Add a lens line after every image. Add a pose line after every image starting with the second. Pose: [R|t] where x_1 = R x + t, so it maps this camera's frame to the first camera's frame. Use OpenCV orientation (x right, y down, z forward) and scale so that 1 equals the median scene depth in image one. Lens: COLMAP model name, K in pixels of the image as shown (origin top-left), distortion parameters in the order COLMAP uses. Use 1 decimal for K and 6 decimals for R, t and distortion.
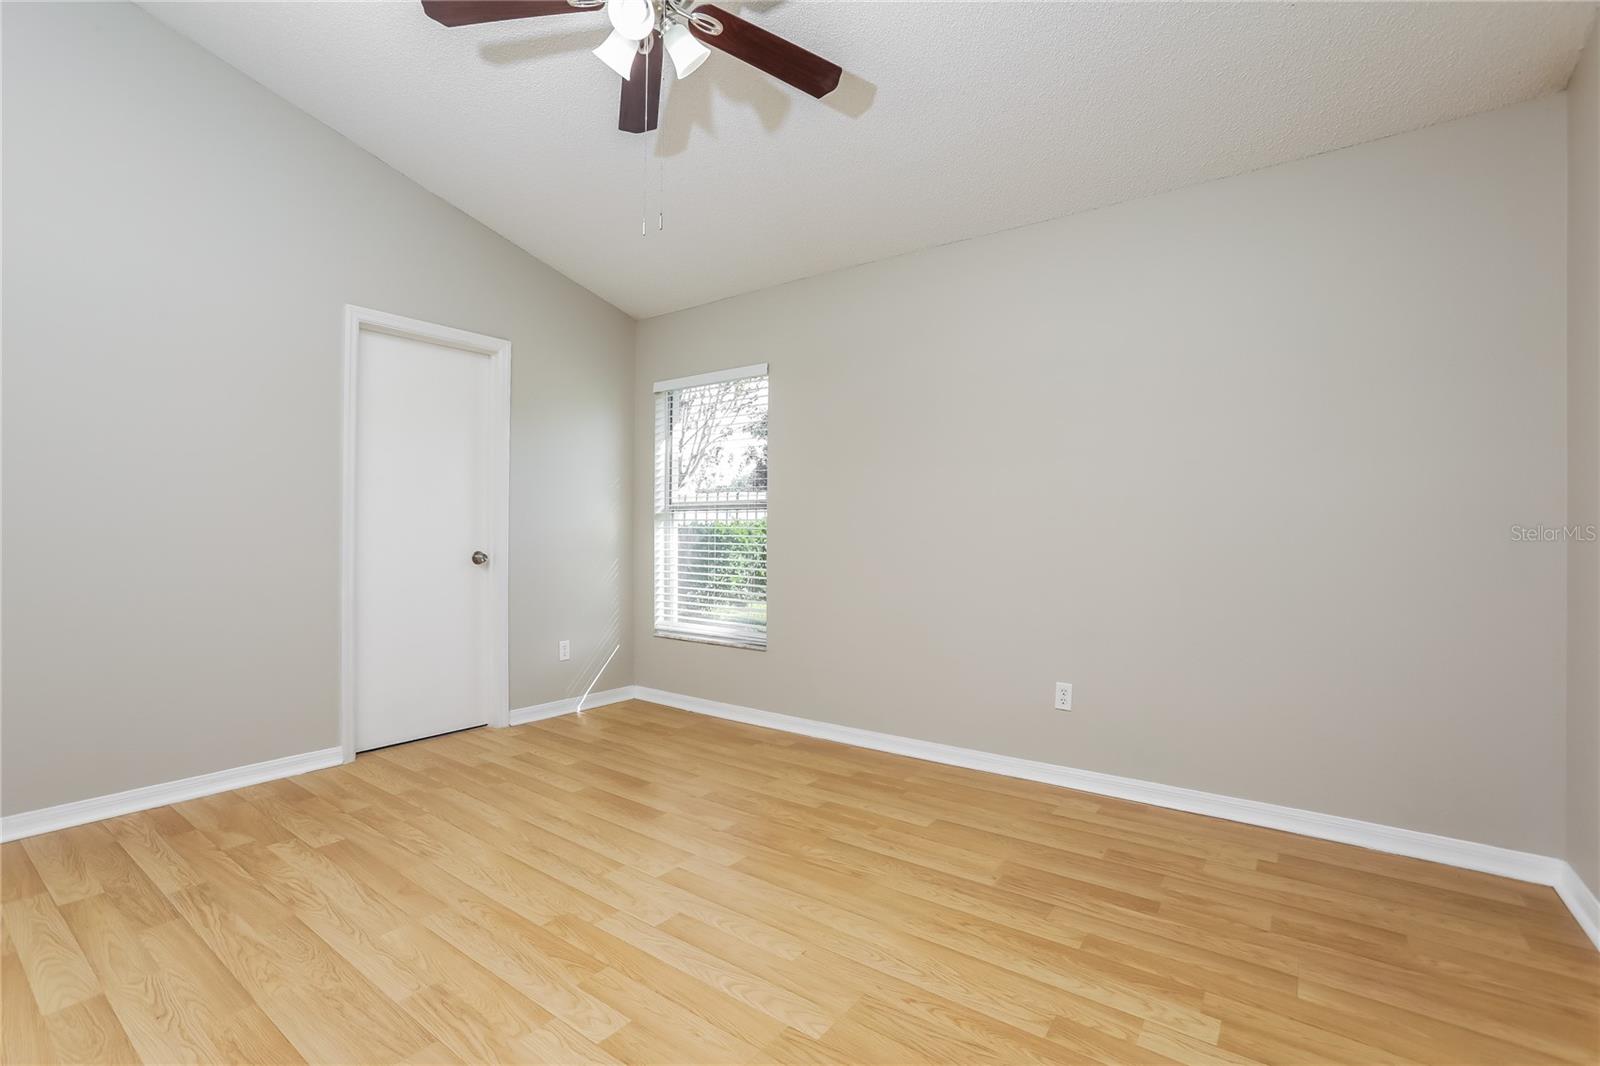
lens RADIAL K [[698.3, 0, 800.0], [0, 698.3, 533.0], [0, 0, 1]] dist [0.016623, 0.000264]
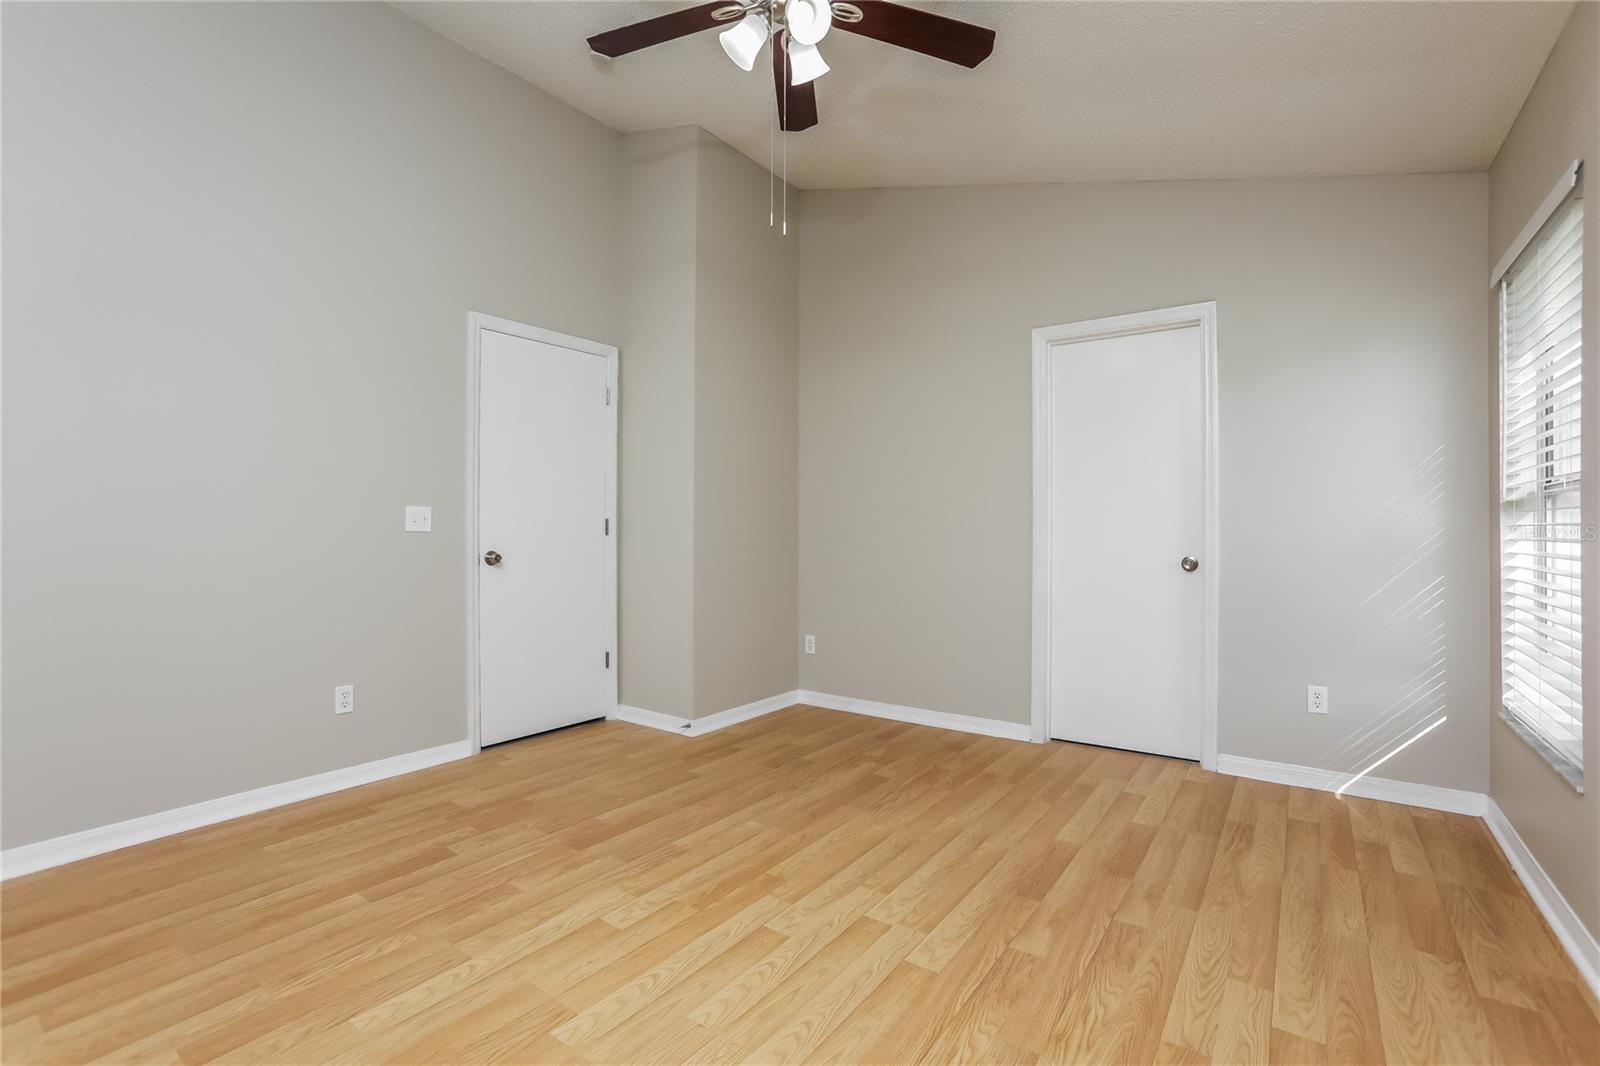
lens RADIAL K [[720.5, 0, 800.0], [0, 720.5, 533.0], [0, 0, 1]] dist [-0.002810, 0.000049]
pose [[0.018907, -0.014594, -0.999715, 0.639682], [0.013422, 0.999807, -0.014342, 0.008789], [0.999731, -0.013147, 0.019099, 0.794478]]
